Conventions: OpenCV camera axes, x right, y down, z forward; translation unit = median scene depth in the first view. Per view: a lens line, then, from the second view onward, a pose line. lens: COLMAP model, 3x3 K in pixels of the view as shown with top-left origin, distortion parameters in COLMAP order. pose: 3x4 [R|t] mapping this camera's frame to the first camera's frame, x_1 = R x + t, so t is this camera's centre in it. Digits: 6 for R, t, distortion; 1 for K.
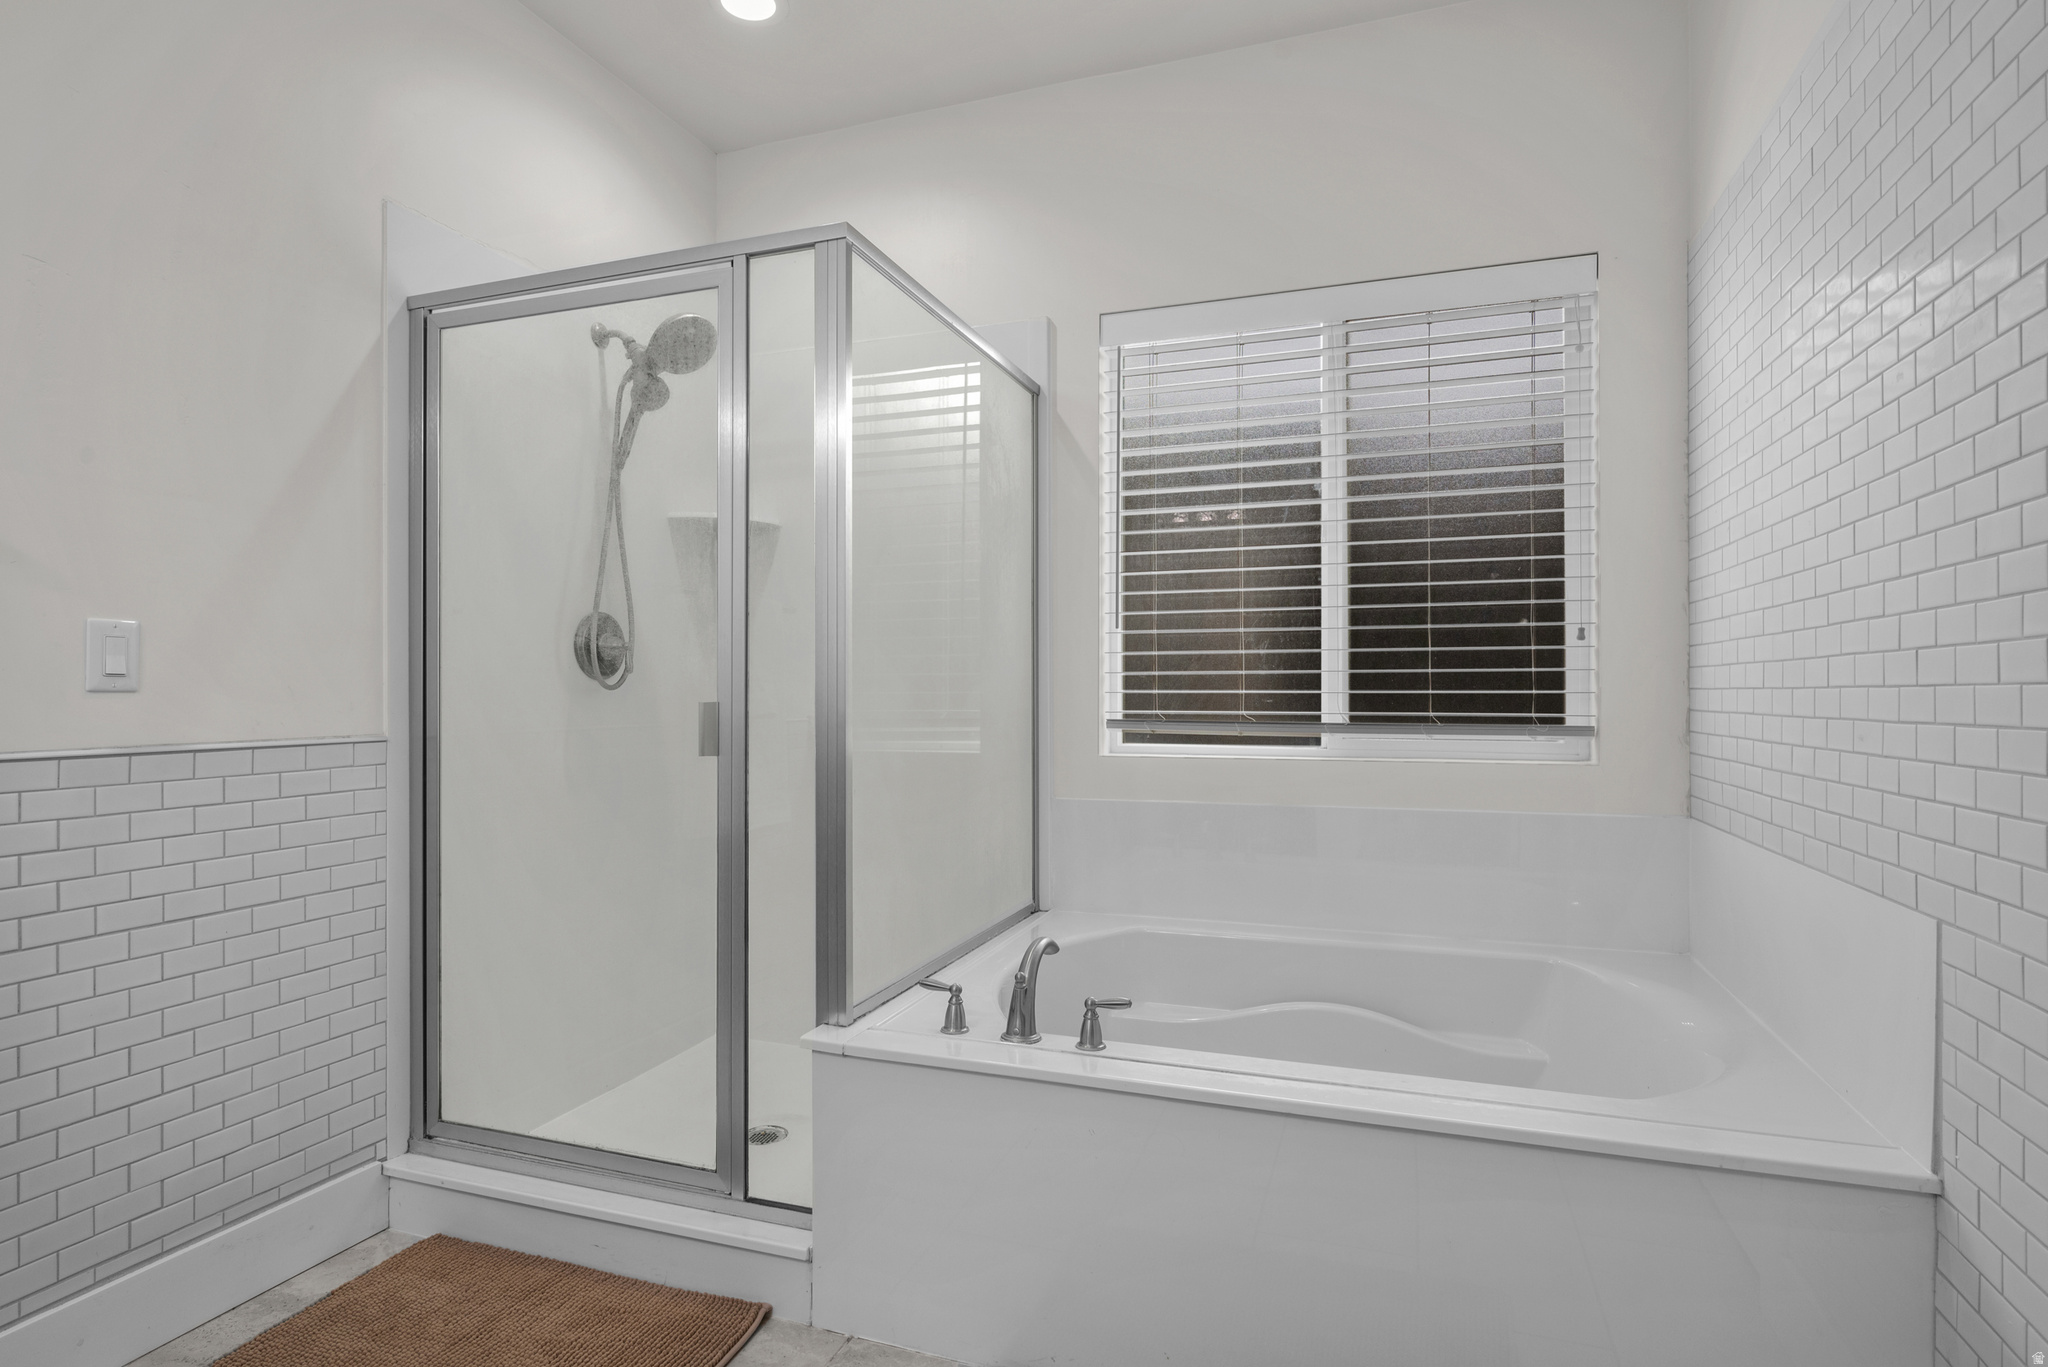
lens RADIAL K [[1049.8, 0, 1027.9], [0, 1049.8, 686.1], [0, 0, 1]] dist [-0.000553, -0.001255]
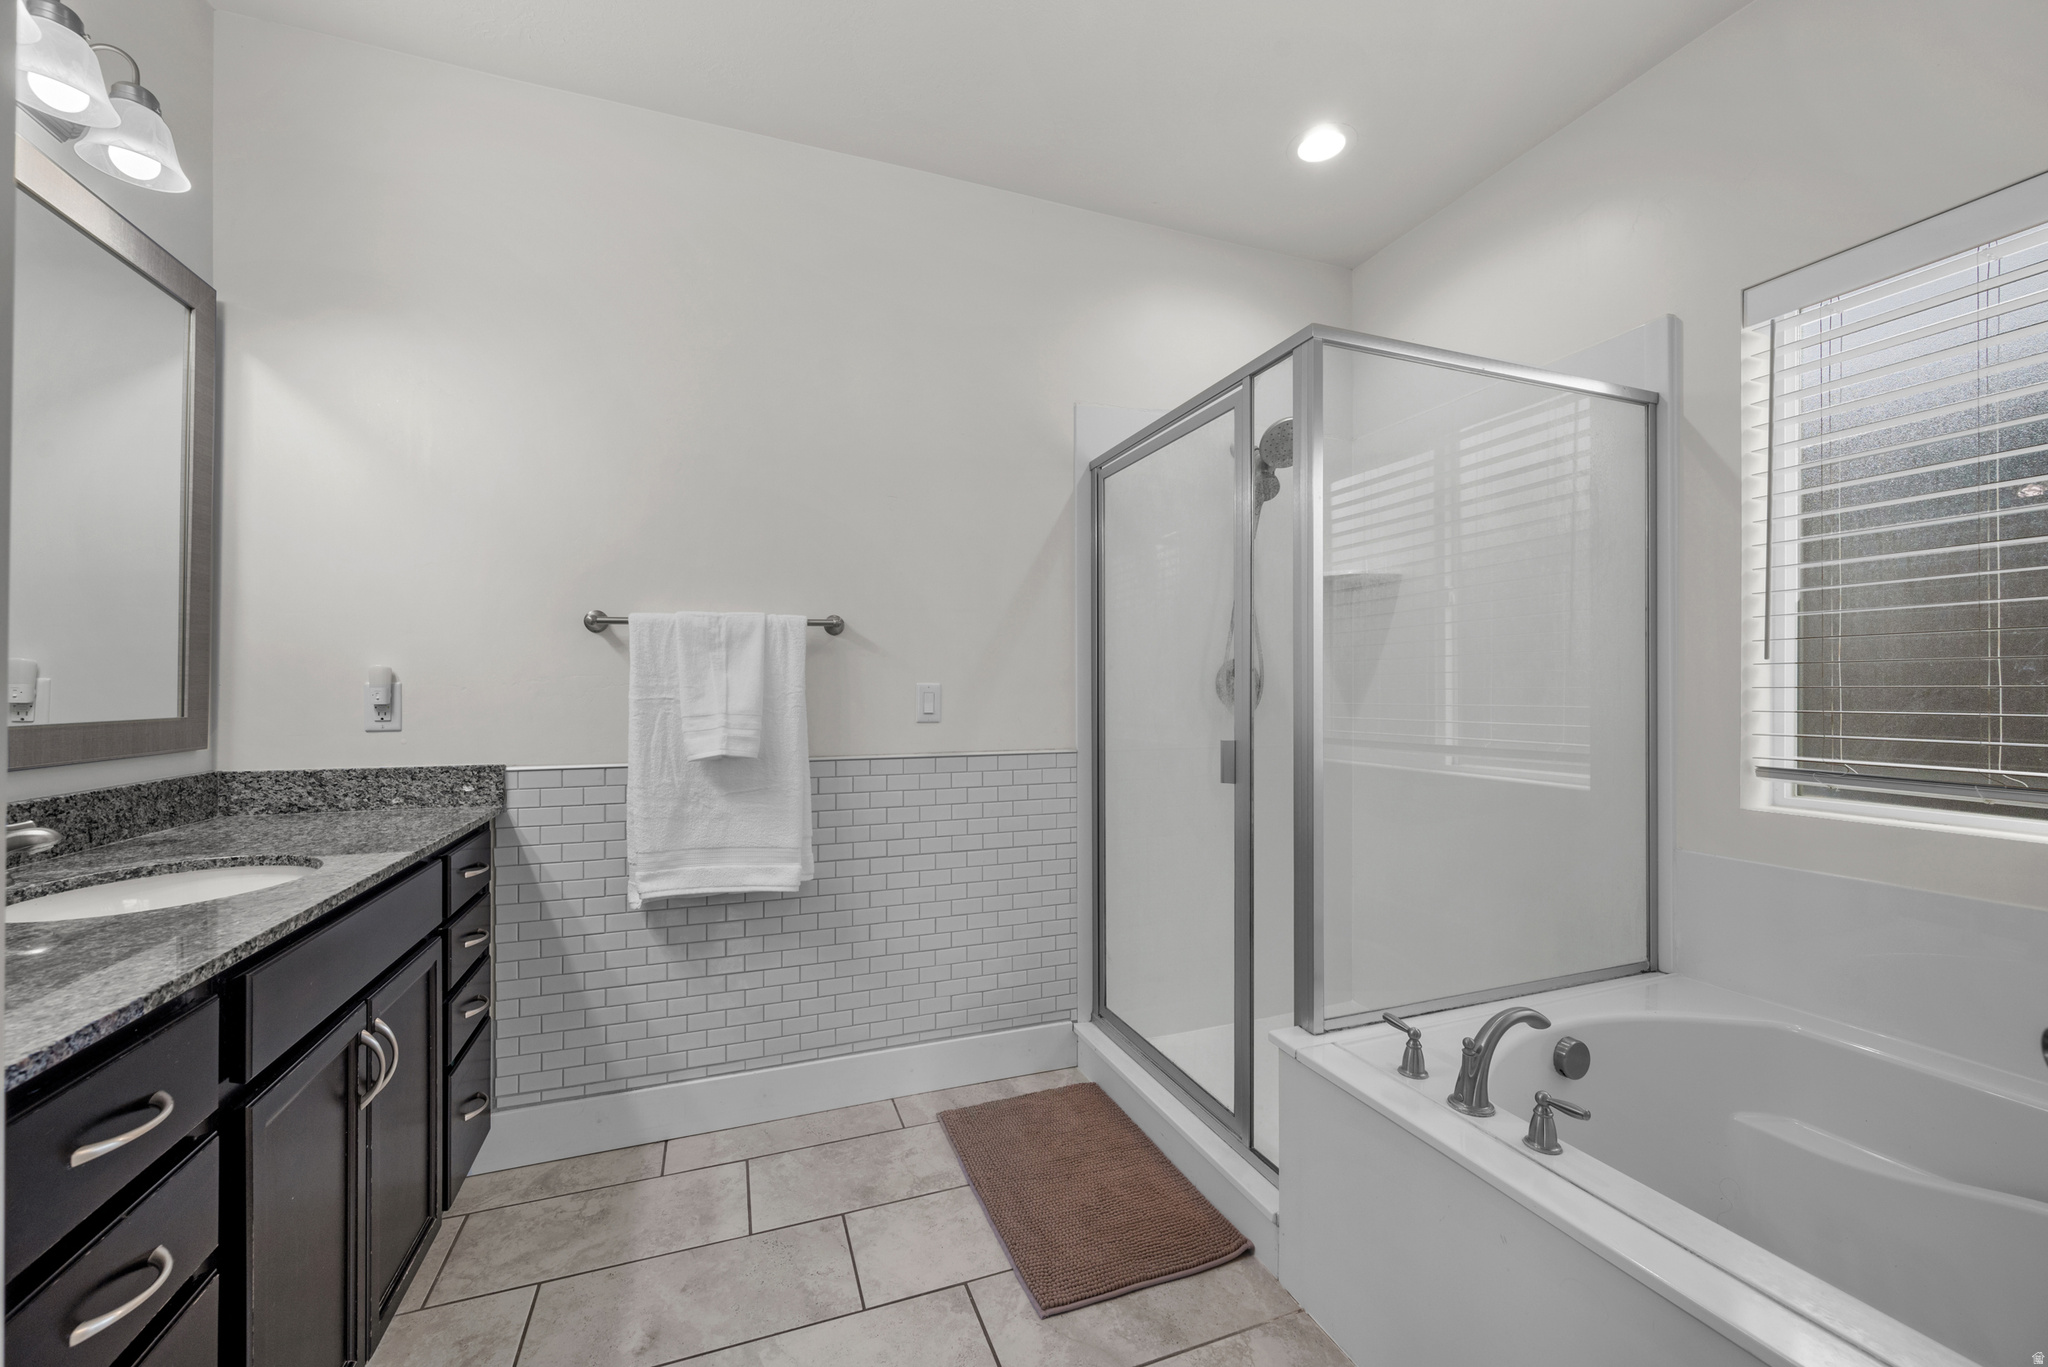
lens RADIAL K [[805.7, 0, 1024.8], [0, 805.7, 690.2], [0, 0, 1]] dist [-0.001936, -0.000192]
pose [[0.643234, 0.001773, -0.765668, 0.270060], [0.002910, 0.999984, 0.004761, -0.049257], [0.765664, -0.005291, 0.643219, 0.190282]]
